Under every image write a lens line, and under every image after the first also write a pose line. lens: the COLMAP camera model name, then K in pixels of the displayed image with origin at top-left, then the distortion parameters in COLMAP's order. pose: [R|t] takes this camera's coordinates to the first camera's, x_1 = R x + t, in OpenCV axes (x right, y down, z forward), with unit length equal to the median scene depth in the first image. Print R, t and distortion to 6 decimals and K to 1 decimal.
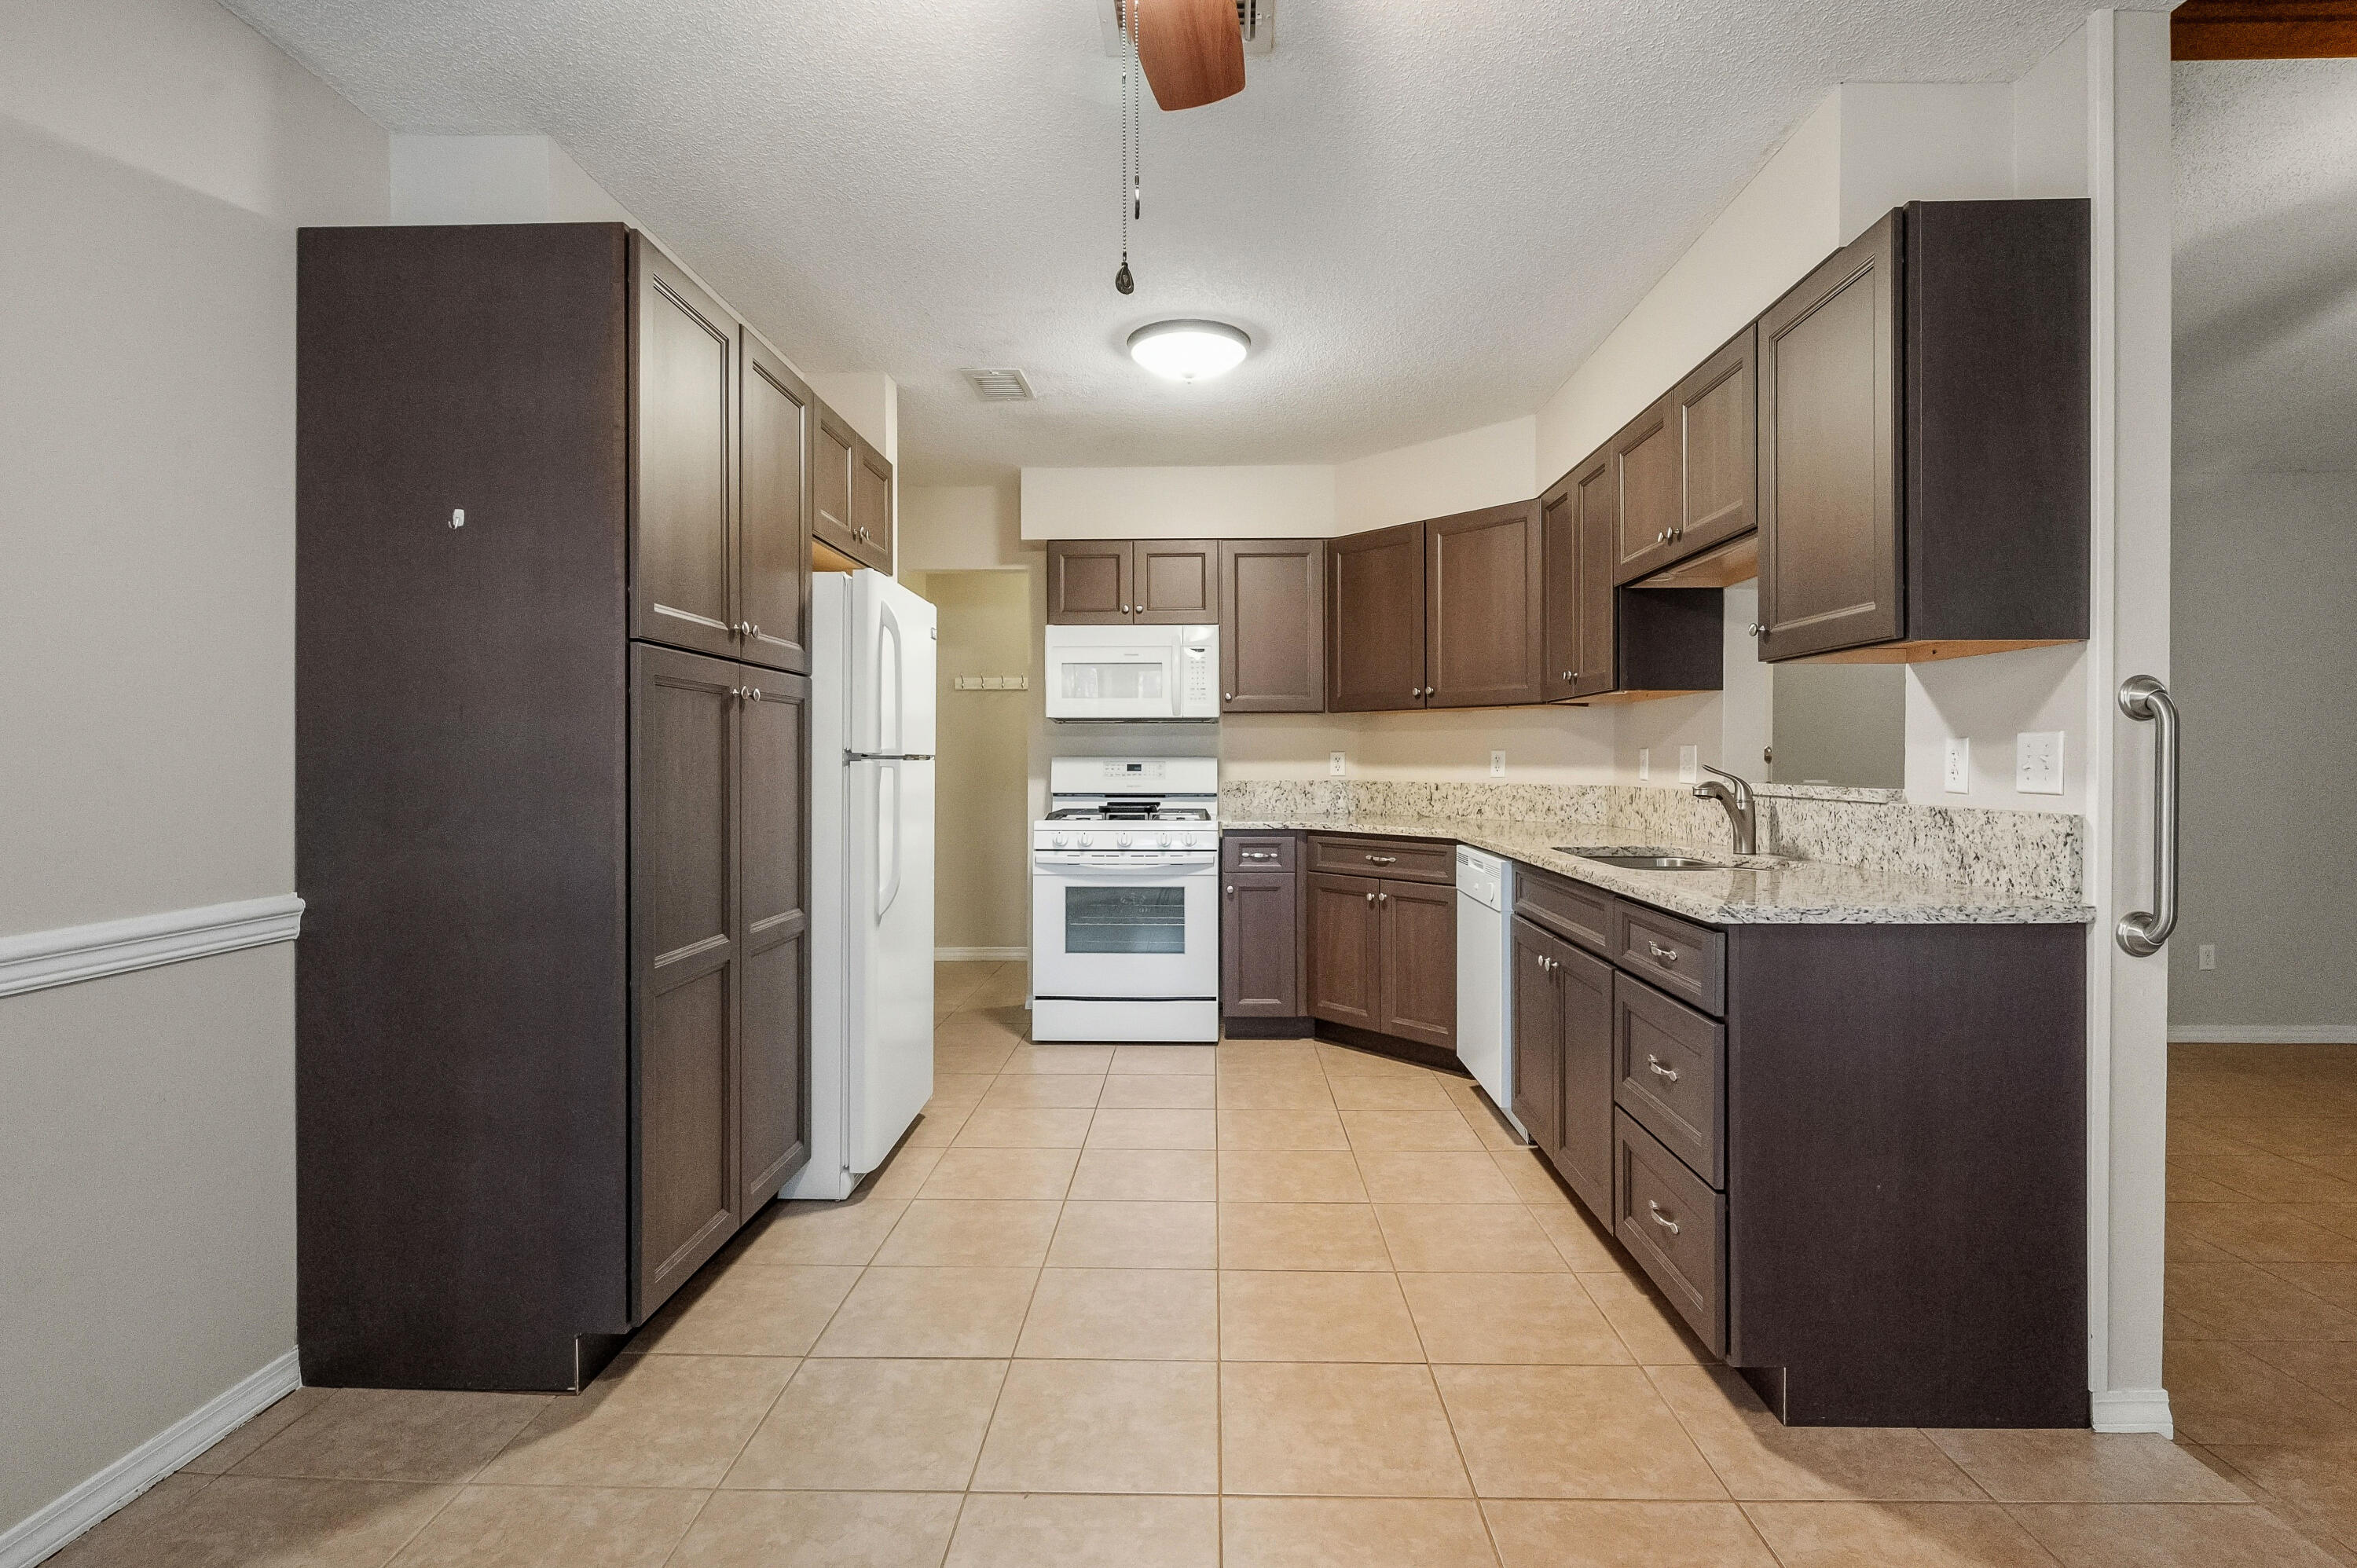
lens RADIAL K [[1146.1, 0, 1182.9], [0, 1146.1, 764.9], [0, 0, 1]] dist [0.001706, -0.003191]
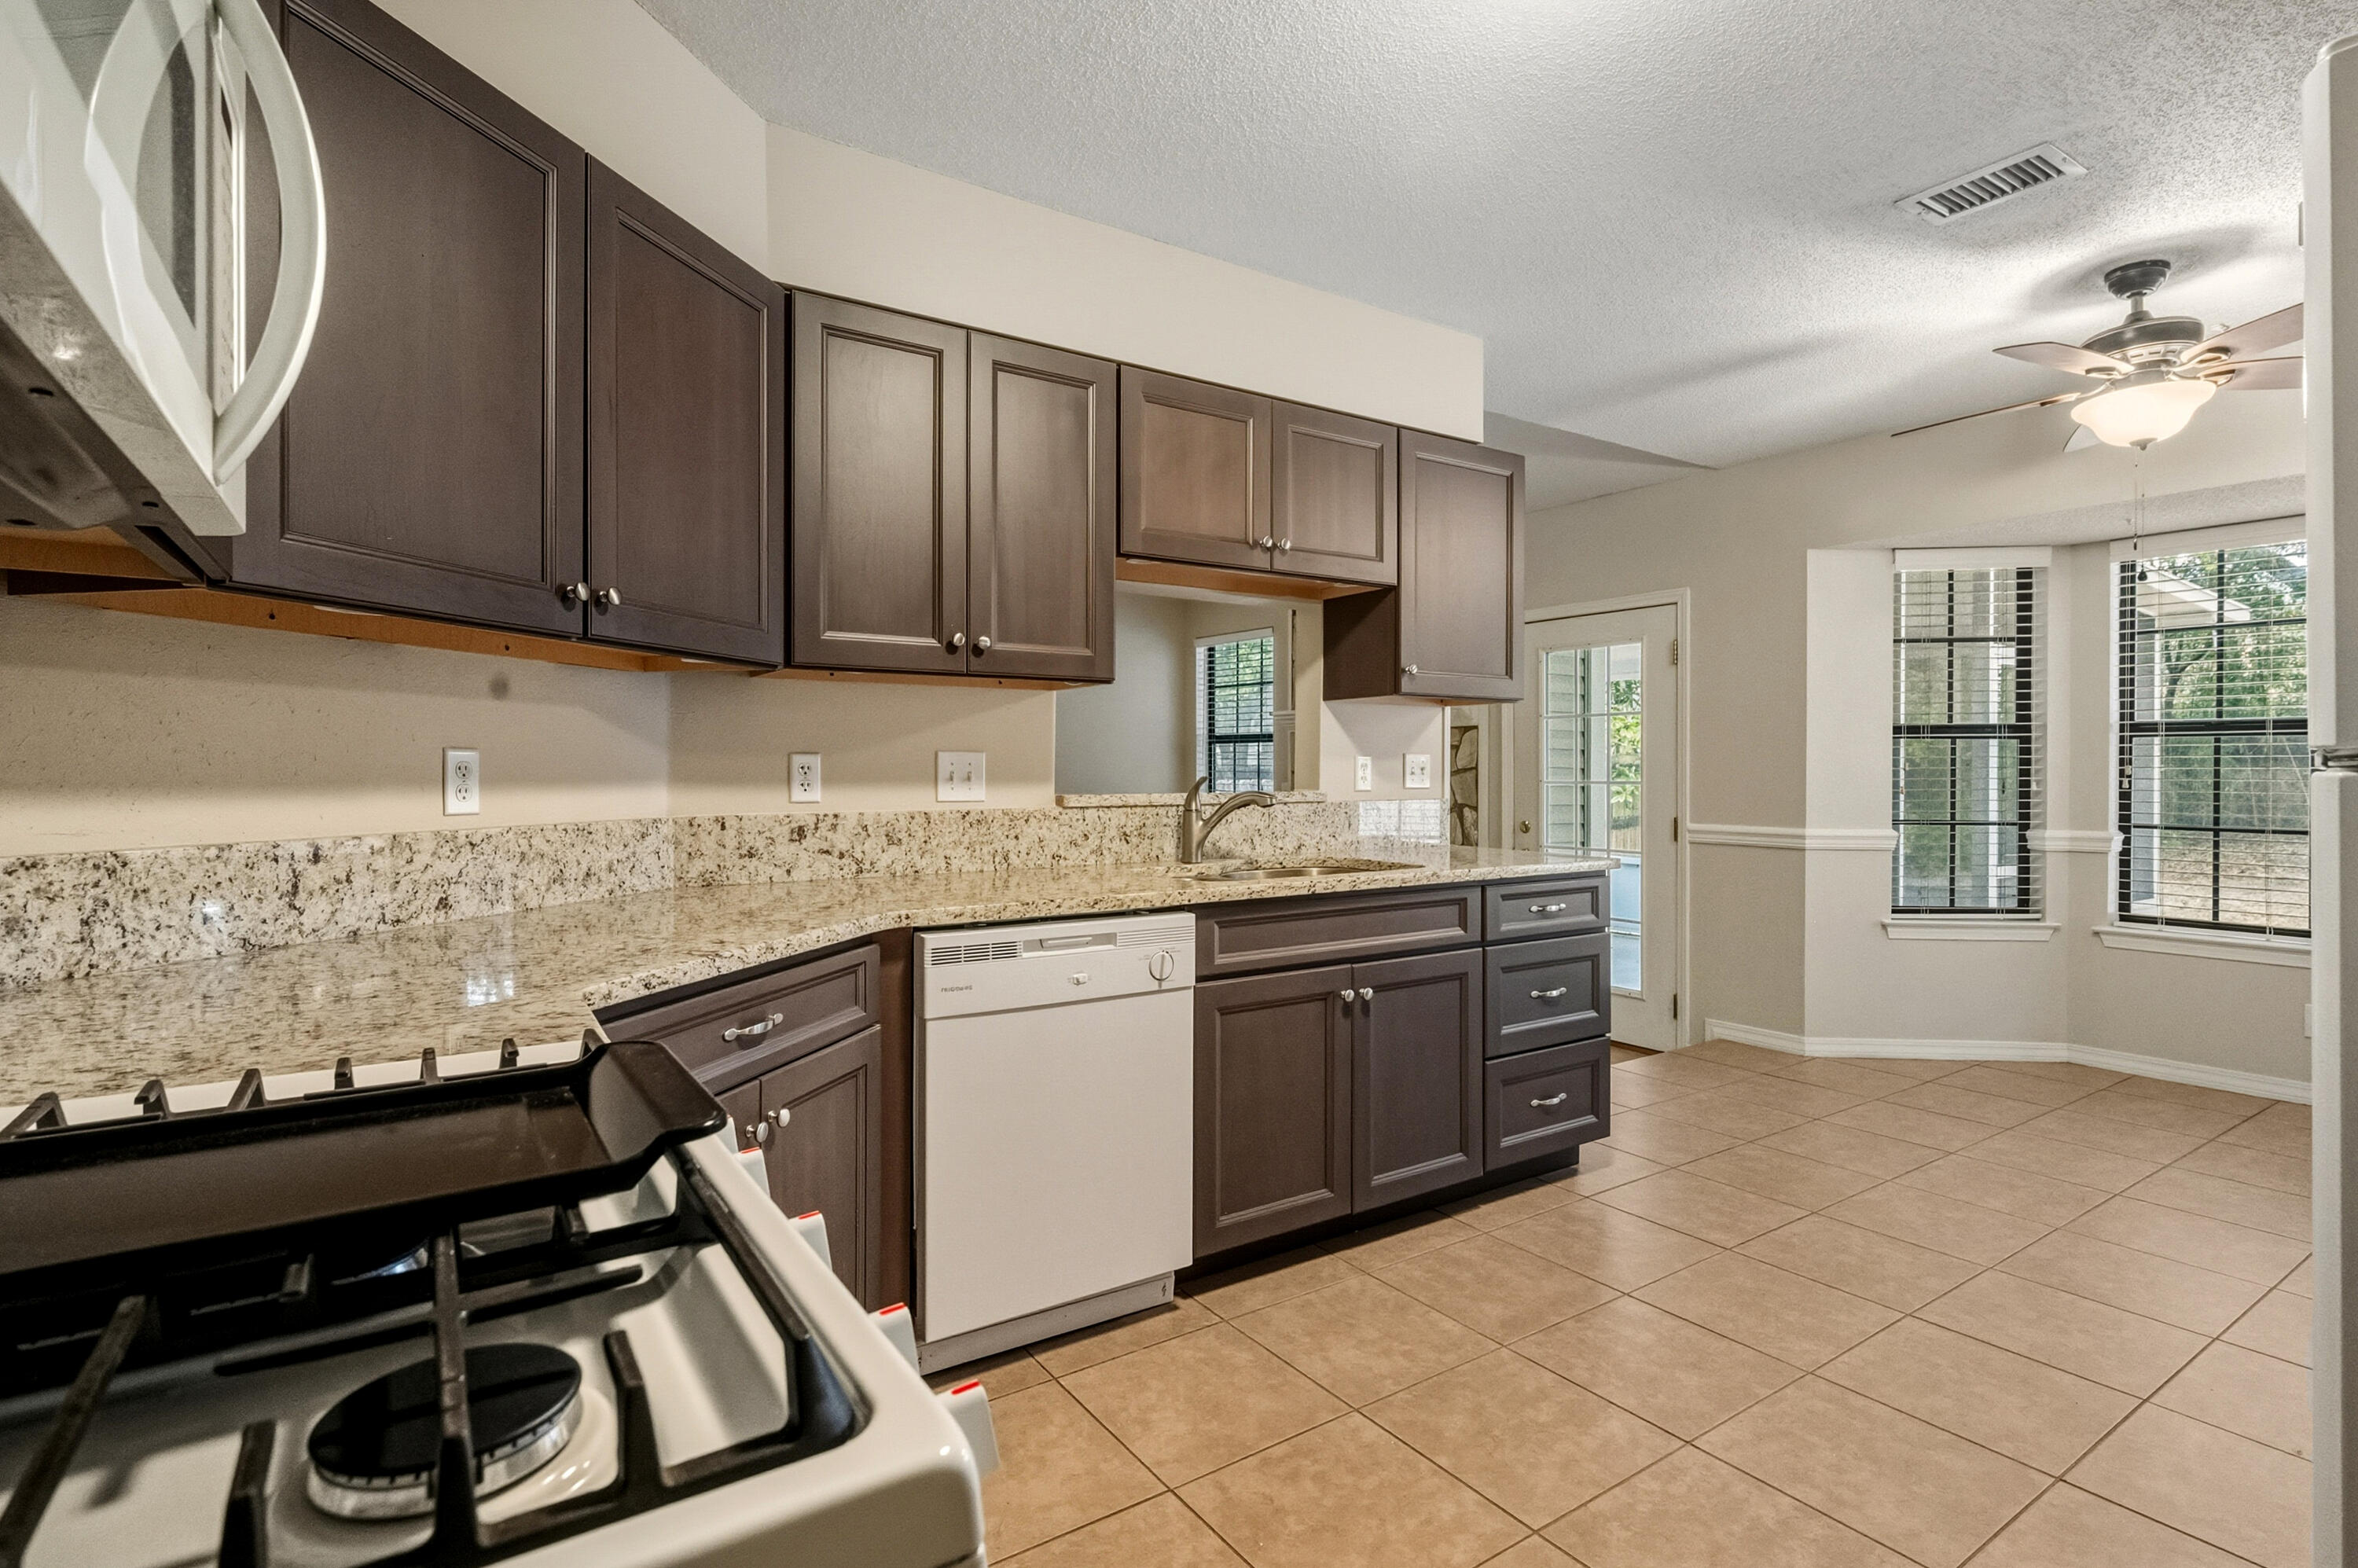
lens RADIAL K [[1146.6, 0, 1183.4], [0, 1146.6, 766.6], [0, 0, 1]] dist [0.001706, -0.003191]
pose [[-0.585376, 0.004434, 0.810750, -0.301584], [0.006614, 0.999978, -0.000693, -0.006452], [-0.810735, 0.004956, -0.585392, 1.460658]]
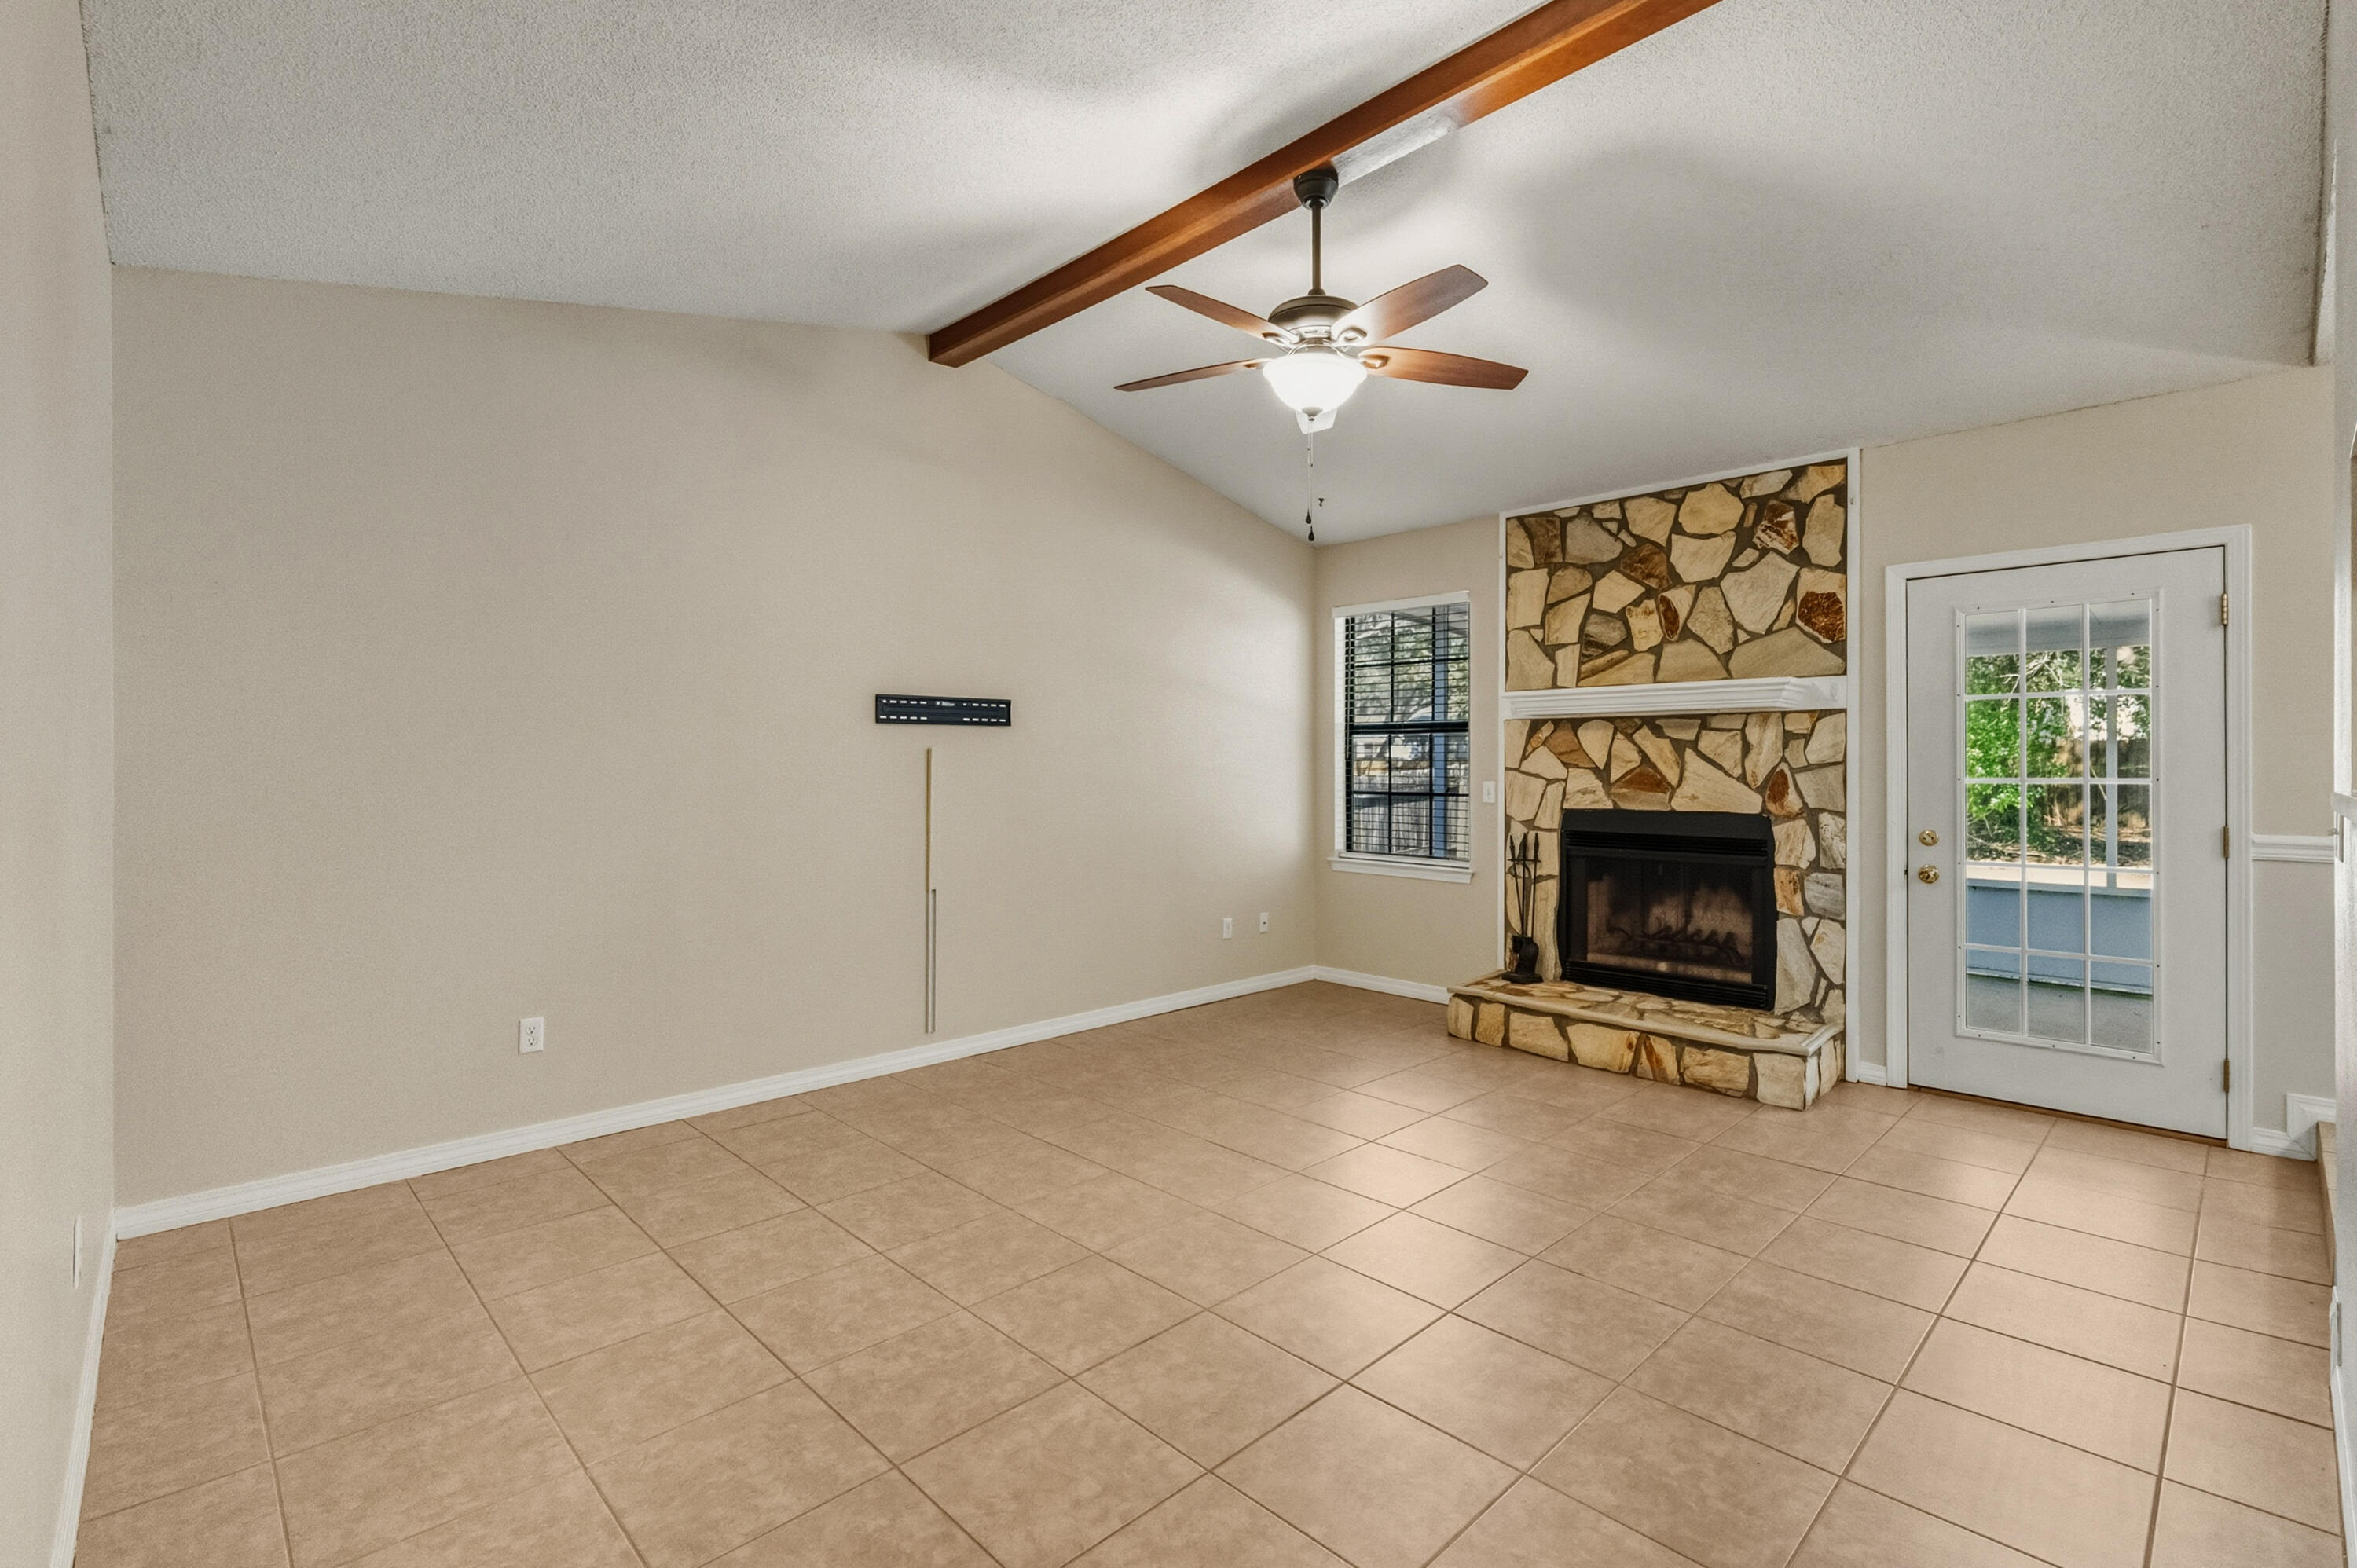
lens RADIAL K [[1060.2, 0, 1190.7], [0, 1060.2, 775.9], [0, 0, 1]] dist [-0.000556, -0.000488]
pose [[-0.721440, -0.002872, 0.692471, 0.559990], [-0.001959, 0.999996, 0.002105, 0.013015], [-0.692474, 0.000162, -0.721443, 1.544542]]
